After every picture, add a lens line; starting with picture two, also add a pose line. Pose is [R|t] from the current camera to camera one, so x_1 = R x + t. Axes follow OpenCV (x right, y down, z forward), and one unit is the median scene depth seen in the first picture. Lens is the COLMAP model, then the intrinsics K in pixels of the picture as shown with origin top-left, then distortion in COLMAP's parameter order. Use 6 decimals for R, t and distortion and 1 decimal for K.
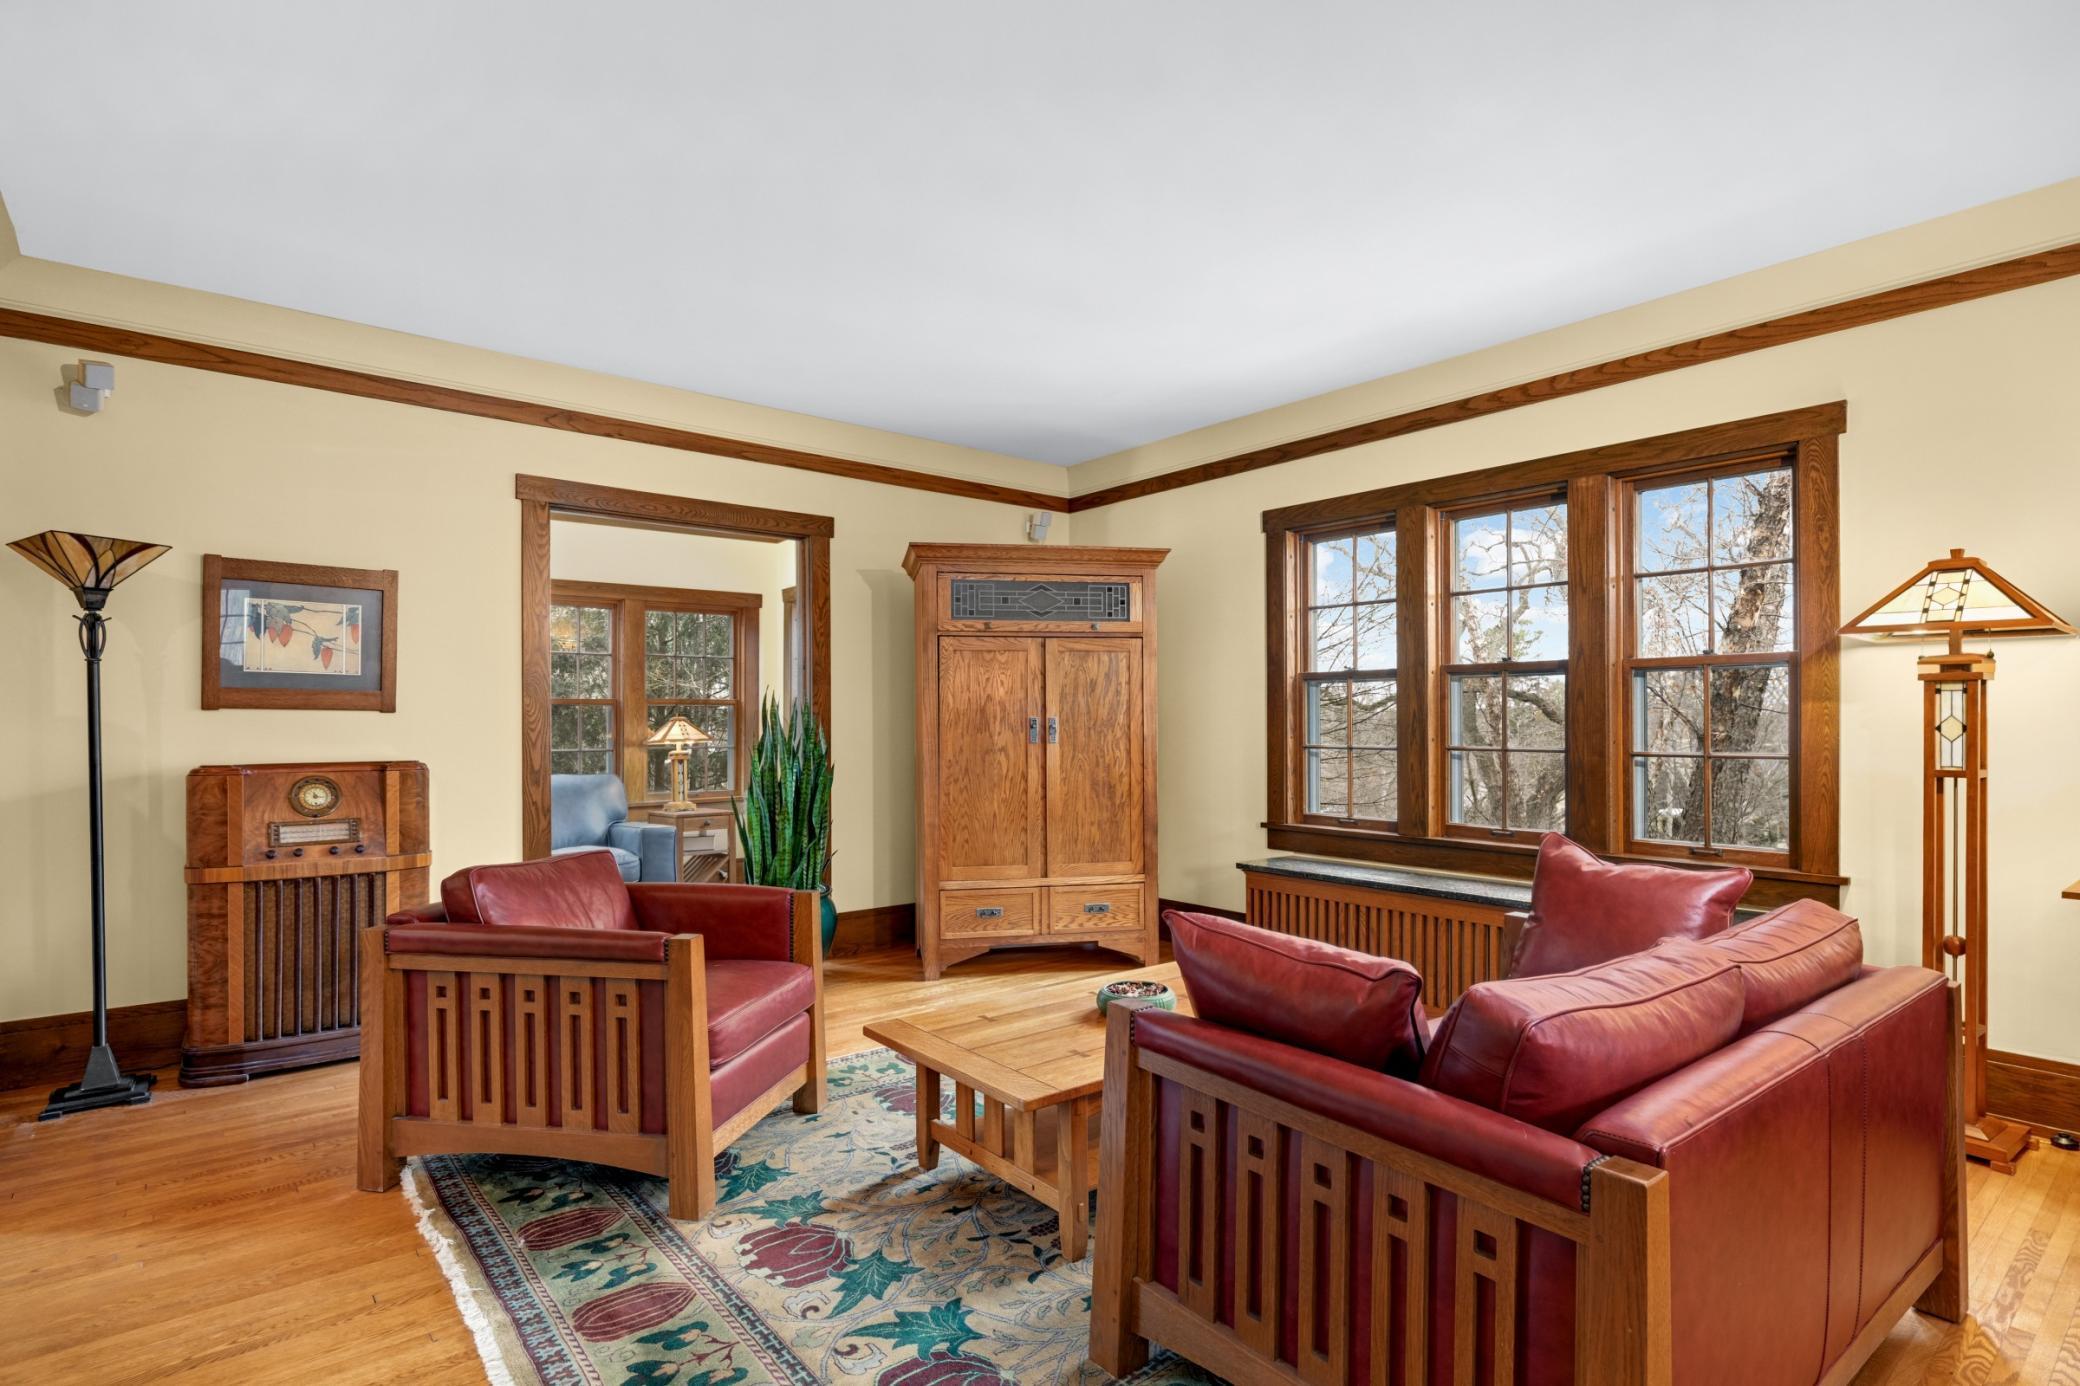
lens RADIAL K [[1046.3, 0, 1059.3], [0, 1046.3, 732.5], [0, 0, 1]] dist [0.001070, -0.000203]
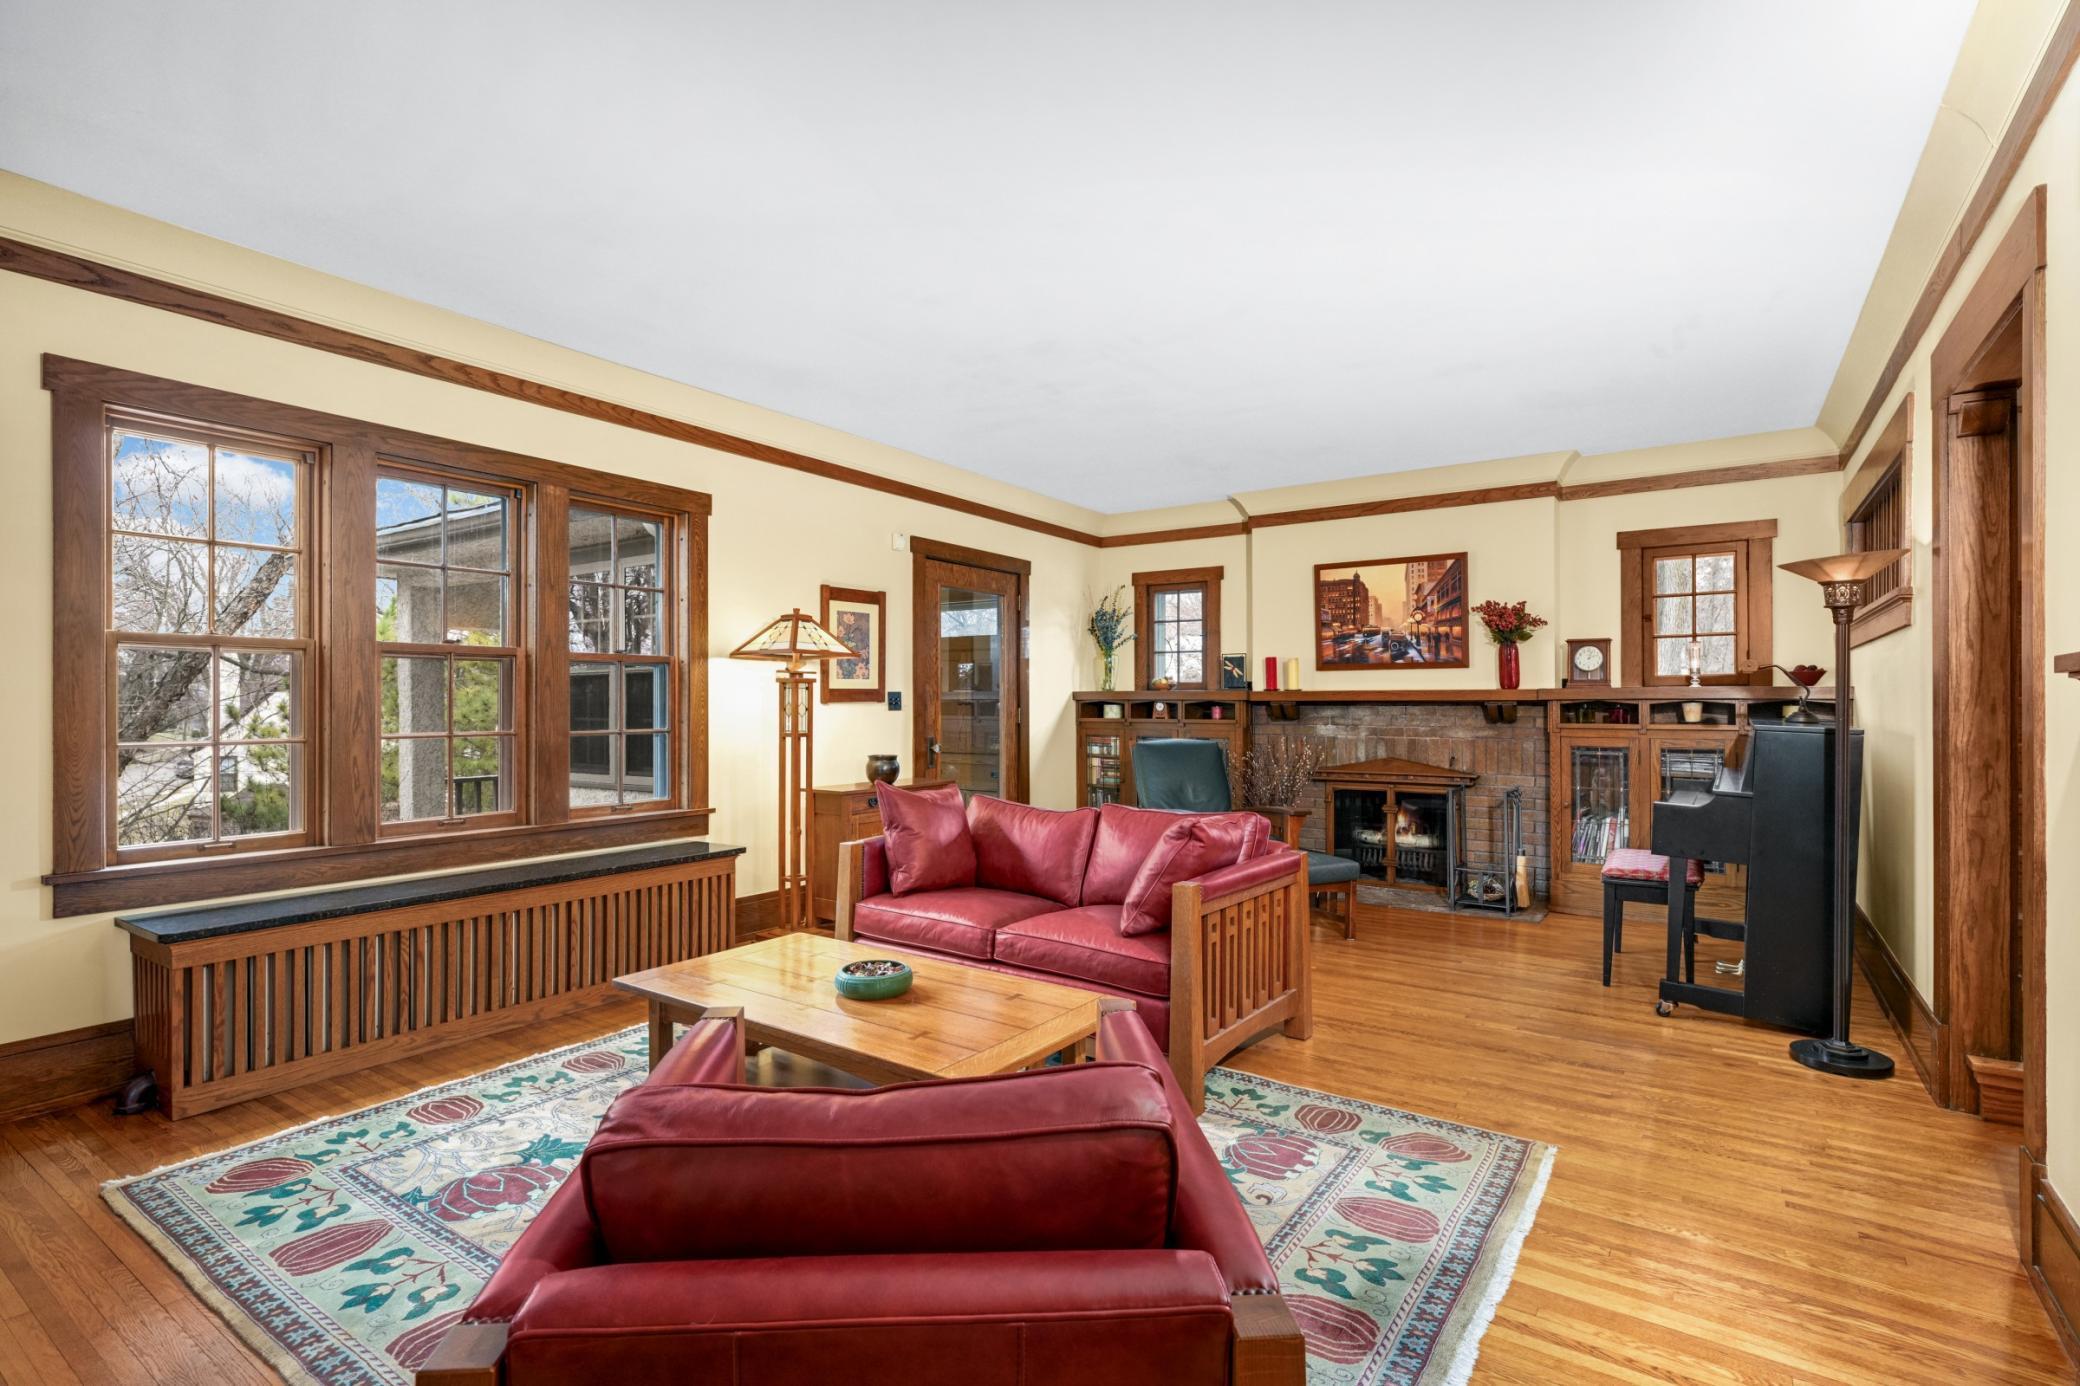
lens RADIAL K [[985.0, 0, 1038.9], [0, 985.0, 697.1], [0, 0, 1]] dist [0.000196, -0.000306]
pose [[-0.278581, 0.009612, 0.960365, -0.631681], [0.009774, 0.999927, -0.007172, -0.007137], [-0.960363, 0.007389, -0.278655, 0.782738]]
